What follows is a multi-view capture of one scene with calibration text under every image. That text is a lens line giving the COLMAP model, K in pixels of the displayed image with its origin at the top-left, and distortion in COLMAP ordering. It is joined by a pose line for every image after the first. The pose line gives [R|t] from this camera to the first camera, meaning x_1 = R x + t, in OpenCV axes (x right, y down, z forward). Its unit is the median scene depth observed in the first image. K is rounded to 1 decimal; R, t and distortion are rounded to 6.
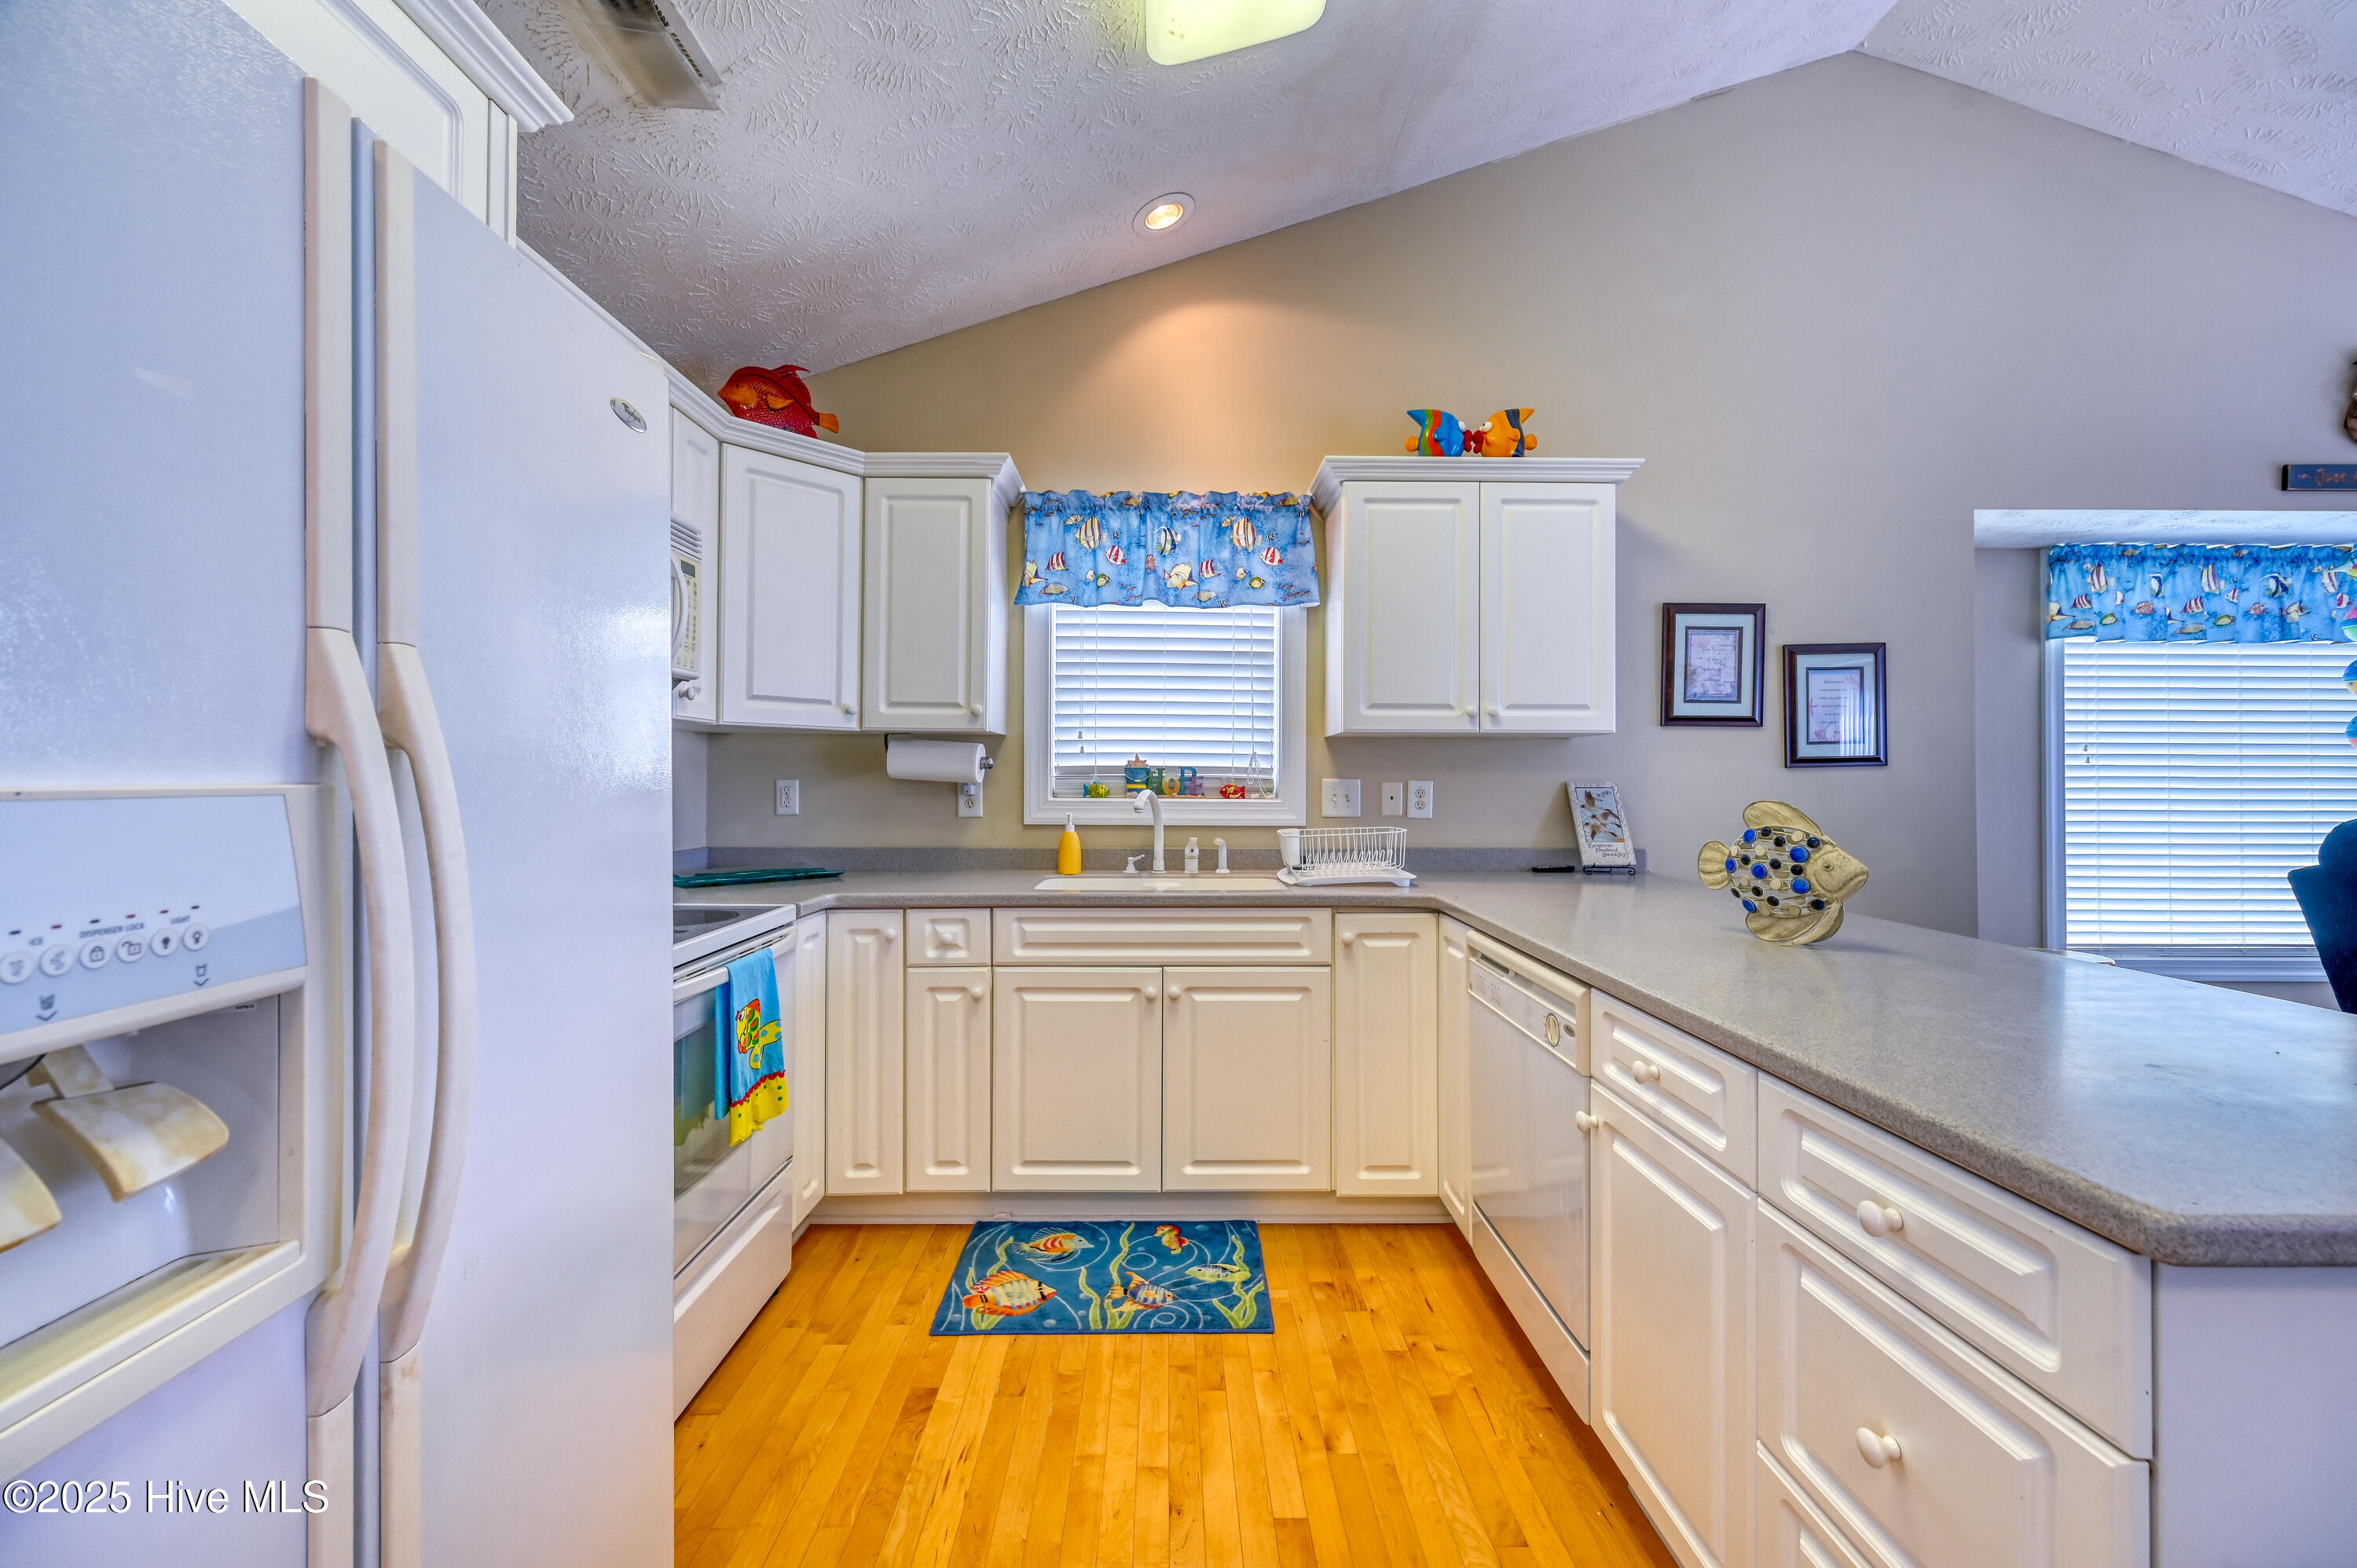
lens RADIAL K [[944.1, 0, 1177.3], [0, 944.1, 773.9], [0, 0, 1]] dist [0.001995, 0.001360]
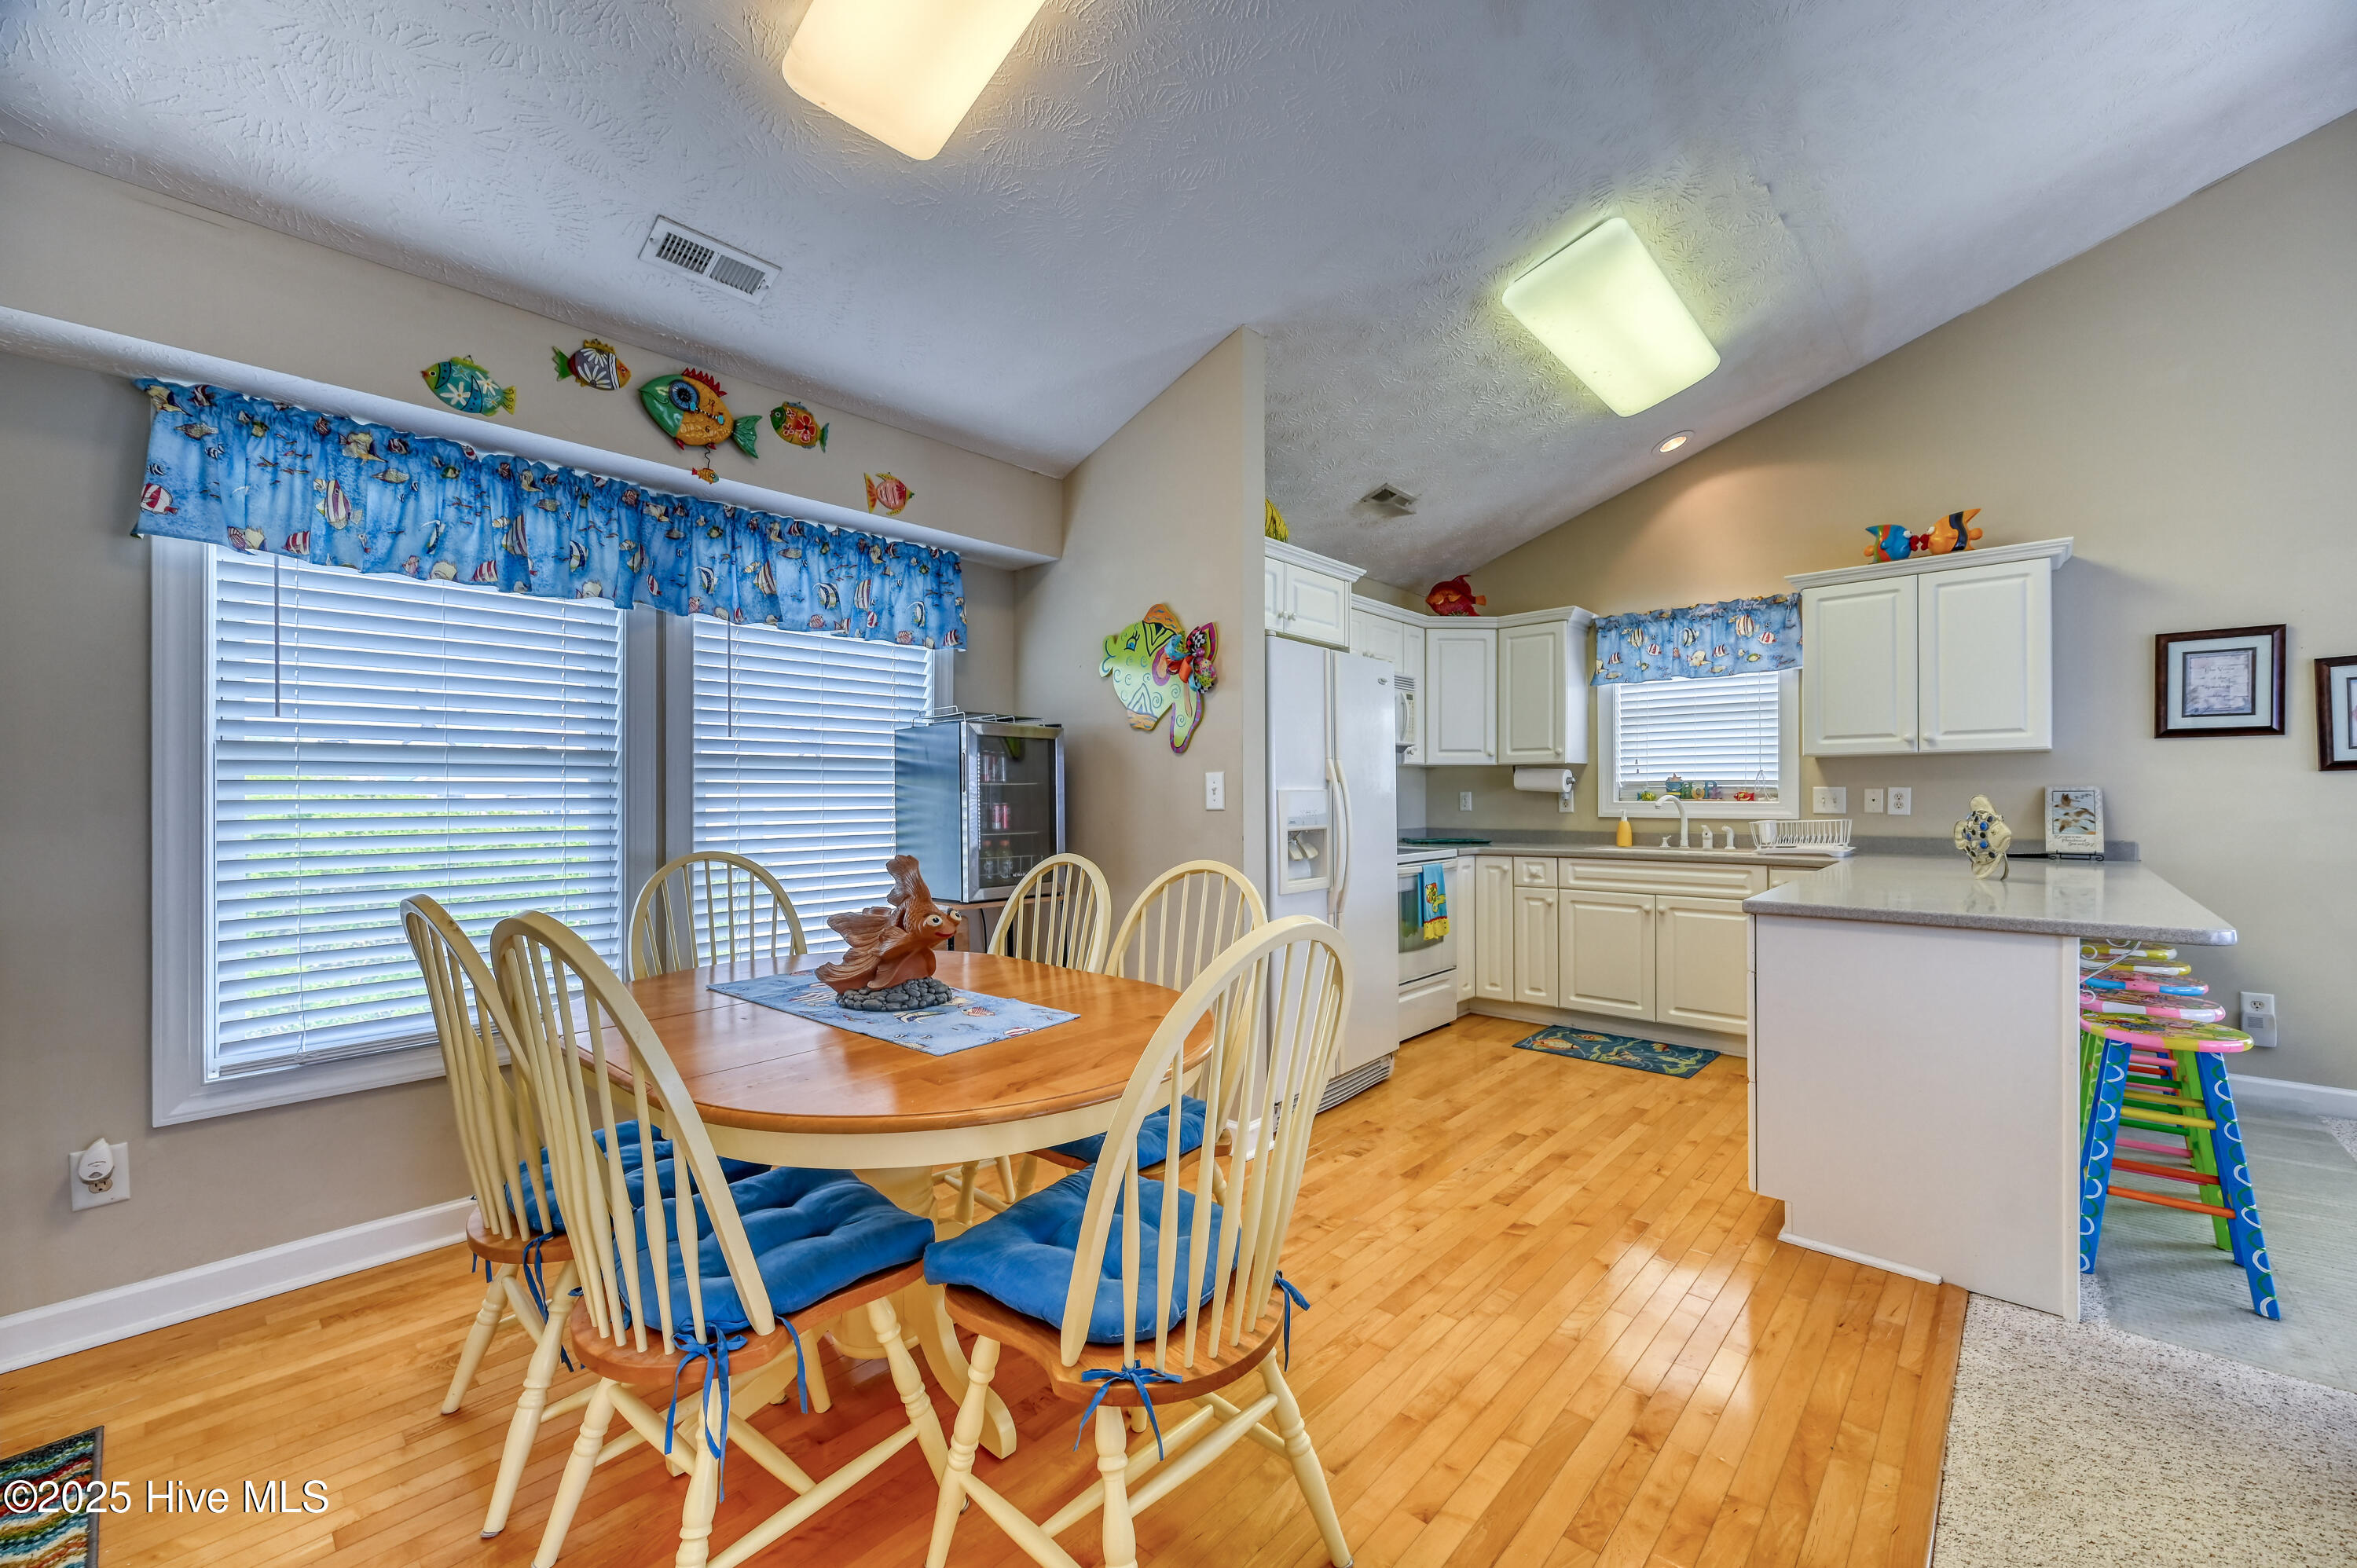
lens RADIAL K [[944.1, 0, 1183.9], [0, 944.1, 798.7], [0, 0, 1]] dist [0.001995, 0.001360]
pose [[0.732185, -0.005887, -0.681081, 0.464363], [0.010931, 0.999935, 0.003108, 0.008583], [0.681019, -0.009721, 0.732202, -0.759800]]
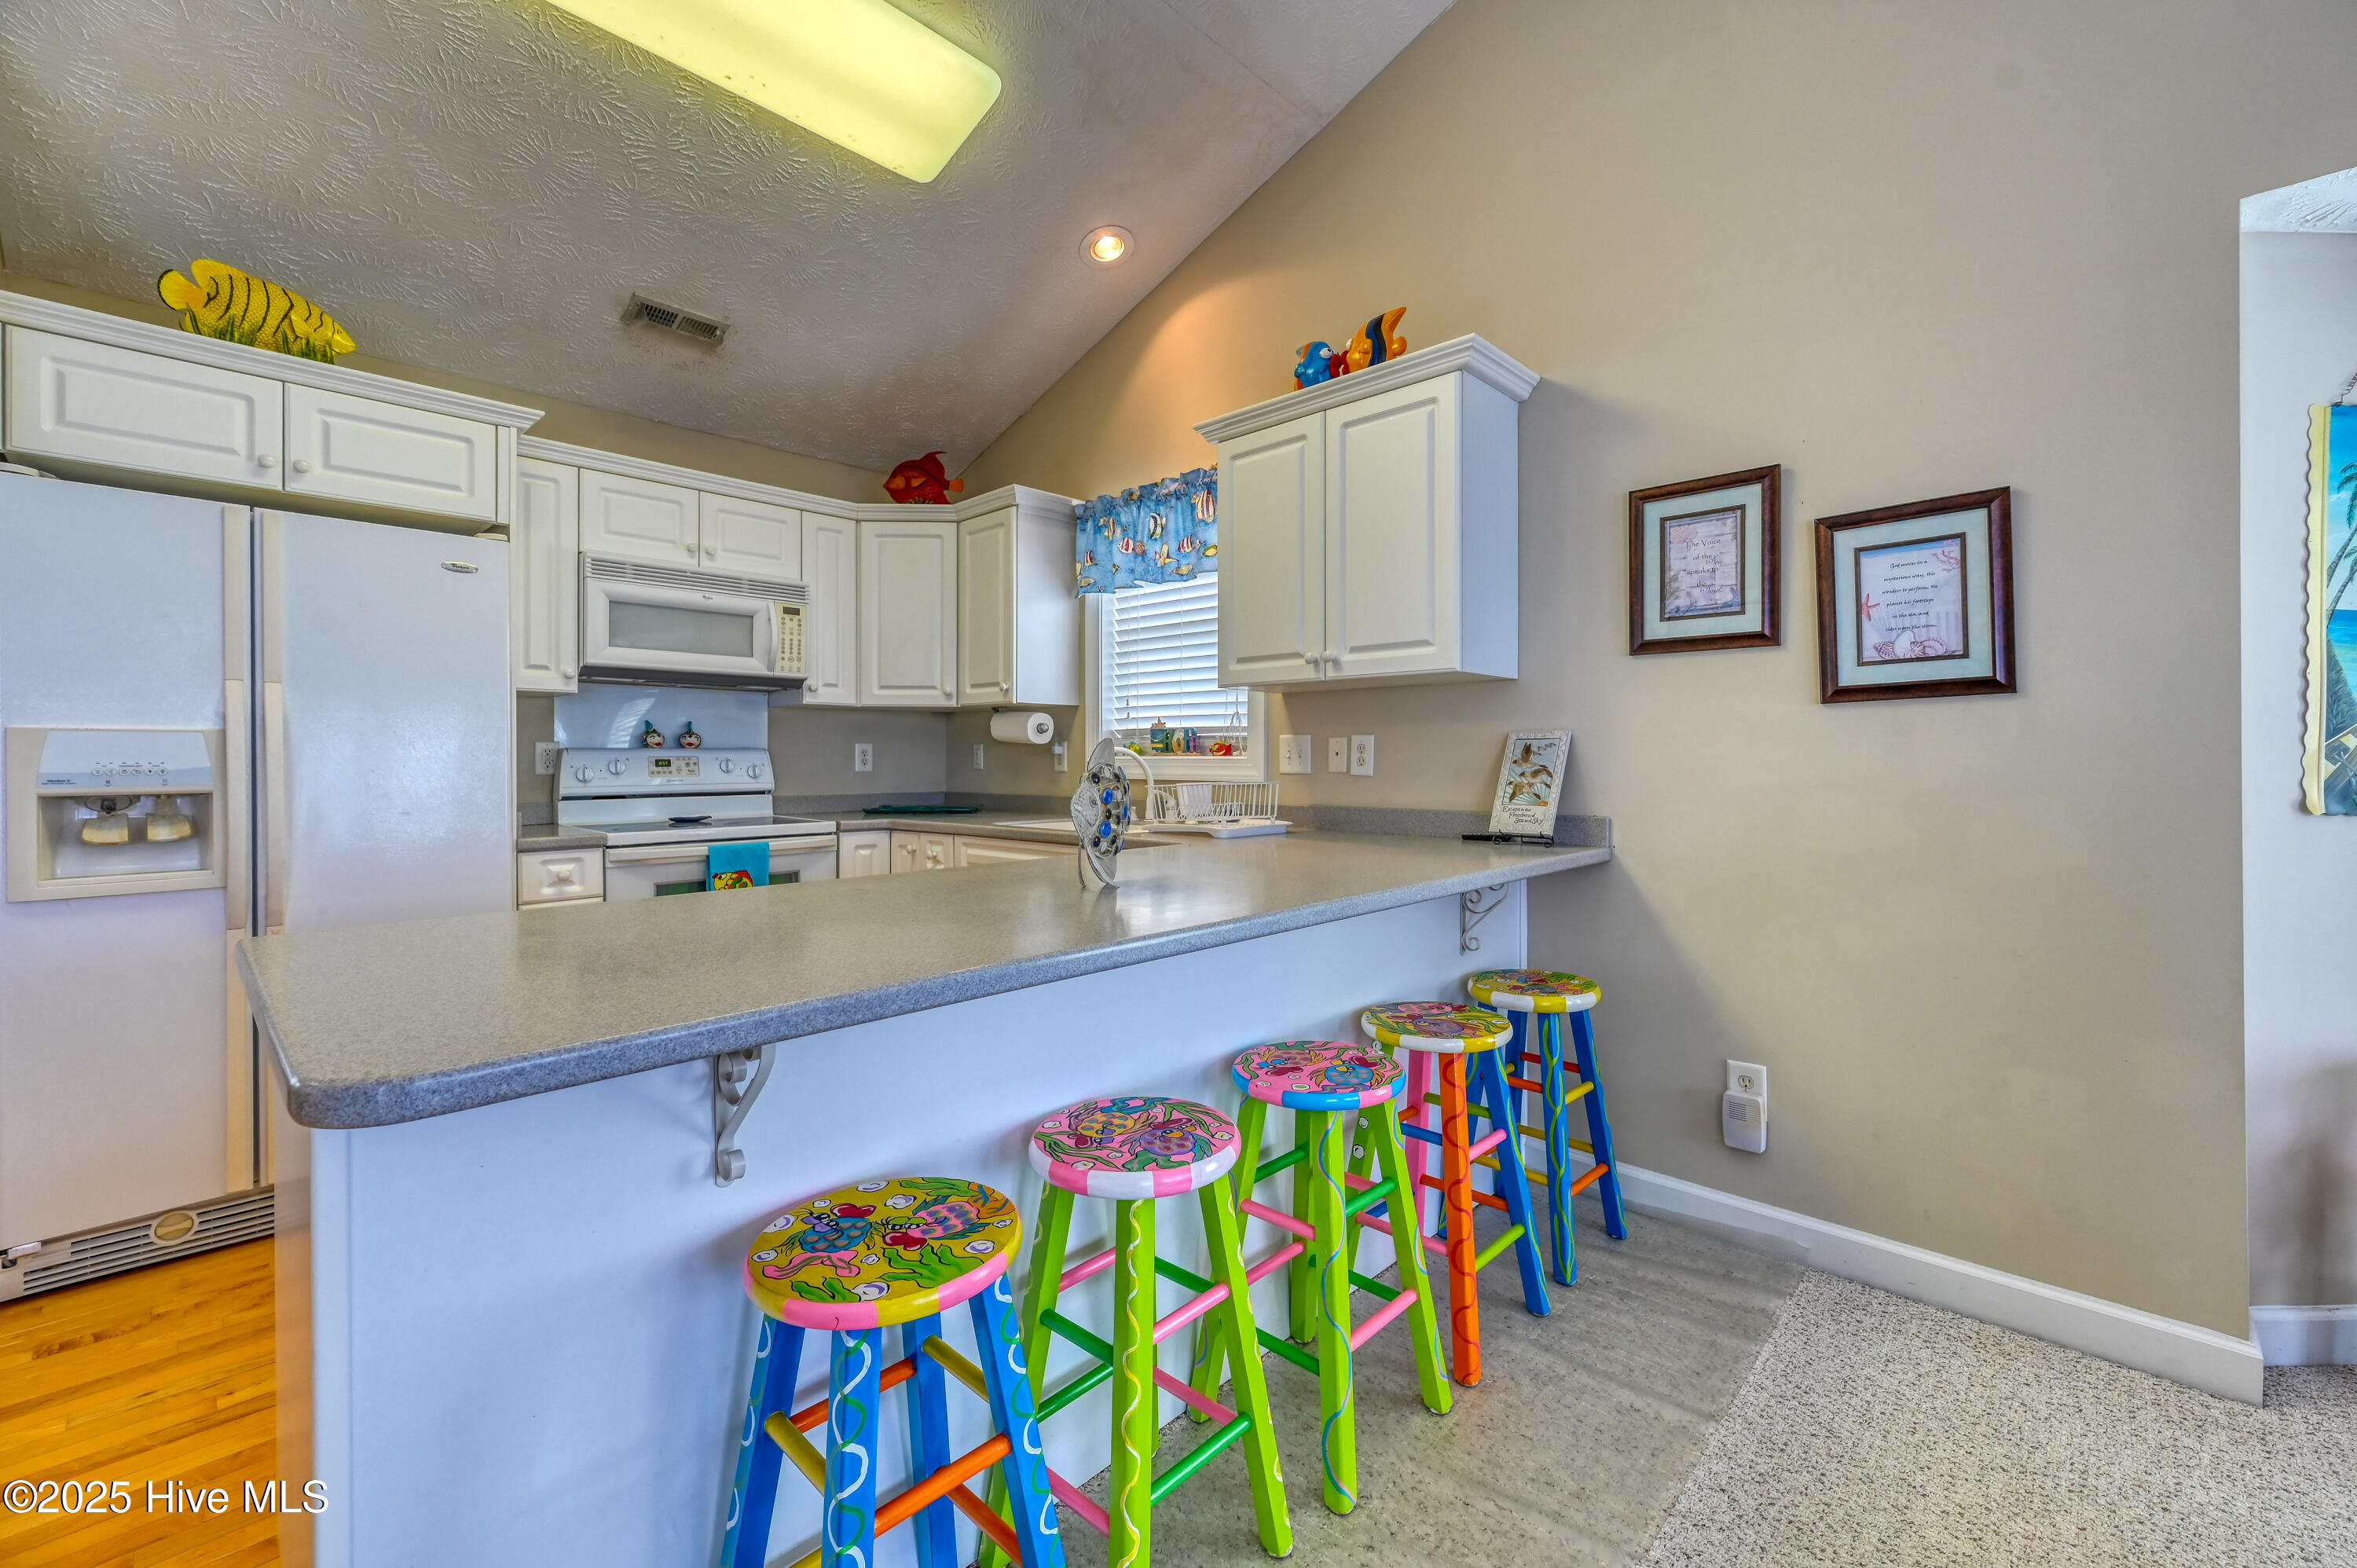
lens RADIAL K [[944.1, 0, 1213.0], [0, 944.1, 760.4], [0, 0, 1]] dist [0.001995, 0.001360]
pose [[0.725622, -0.003690, -0.688083, 0.854268], [0.007990, 0.999963, 0.003063, 0.030557], [0.688047, -0.007721, 0.725625, 0.237845]]
